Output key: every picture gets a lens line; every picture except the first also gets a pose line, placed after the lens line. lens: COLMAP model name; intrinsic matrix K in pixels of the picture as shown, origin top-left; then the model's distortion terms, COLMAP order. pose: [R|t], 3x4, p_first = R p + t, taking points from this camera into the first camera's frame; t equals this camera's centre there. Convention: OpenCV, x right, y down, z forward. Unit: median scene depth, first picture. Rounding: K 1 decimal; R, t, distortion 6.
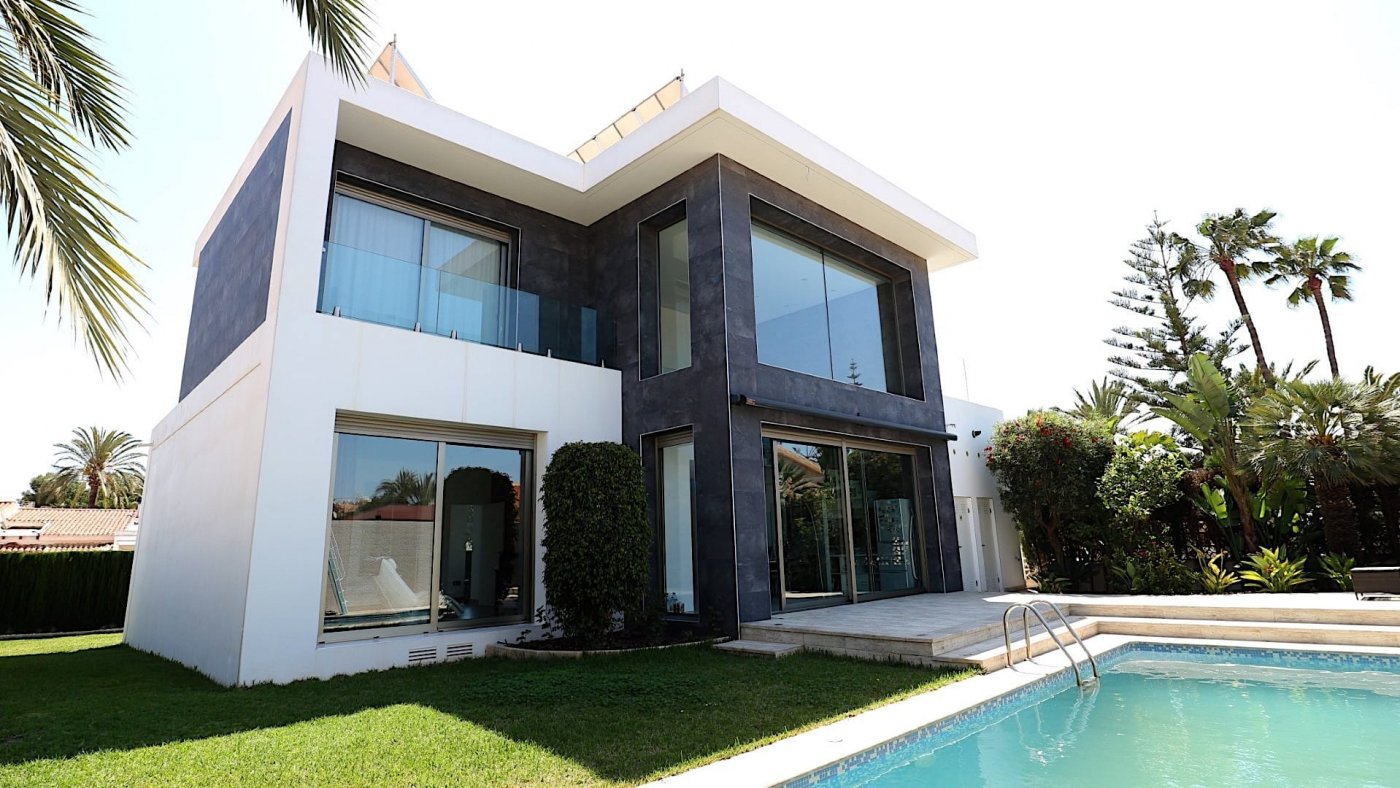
lens RADIAL K [[703.2, 0, 696.6], [0, 703.2, 393.6], [0, 0, 1]] dist [-0.034122, 0.004536]
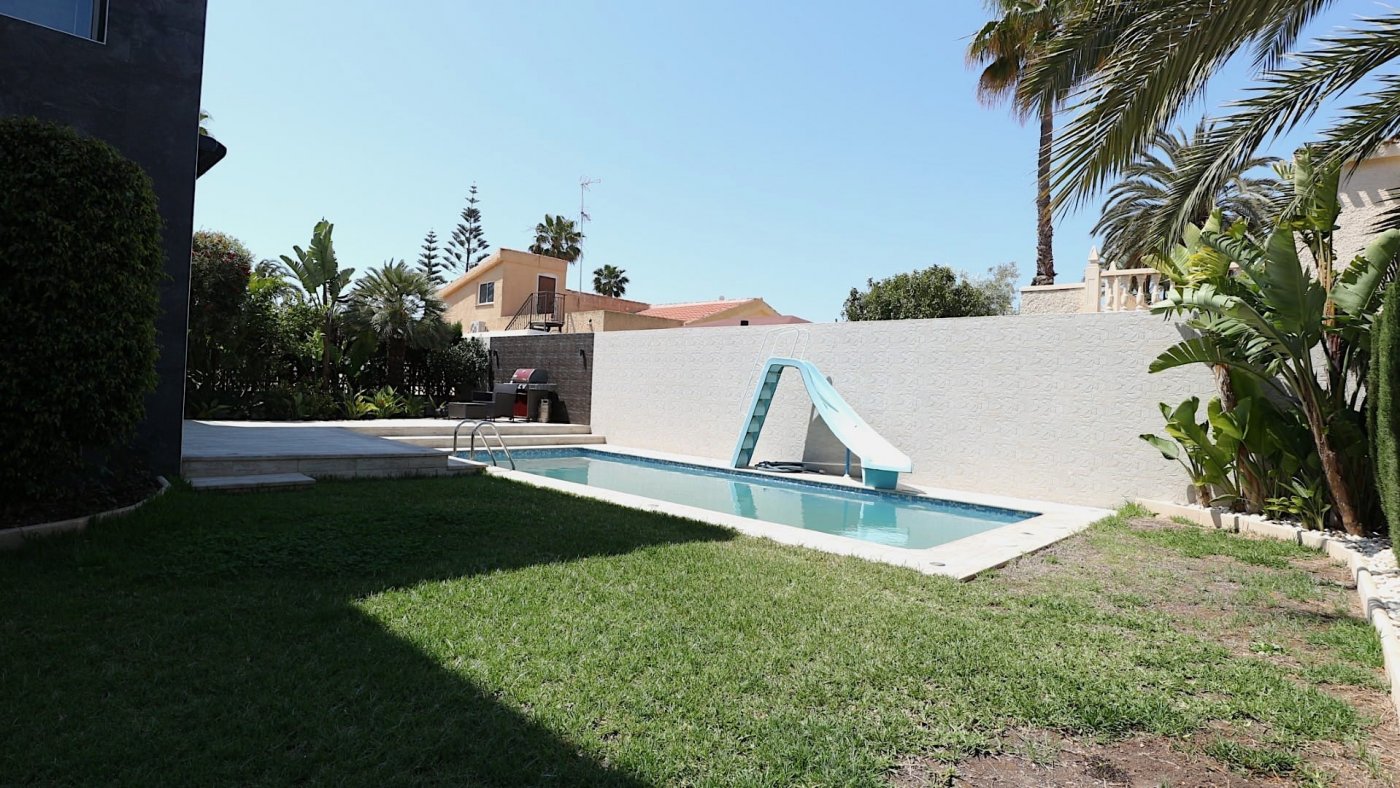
lens RADIAL K [[703.2, 0, 703.3], [0, 703.2, 389.7], [0, 0, 1]] dist [-0.034122, 0.004536]
pose [[-0.086982, 0.035741, 0.995569, -0.820061], [-0.260672, 0.963721, -0.057372, 0.189761], [-0.961501, -0.264507, -0.074510, 0.649515]]
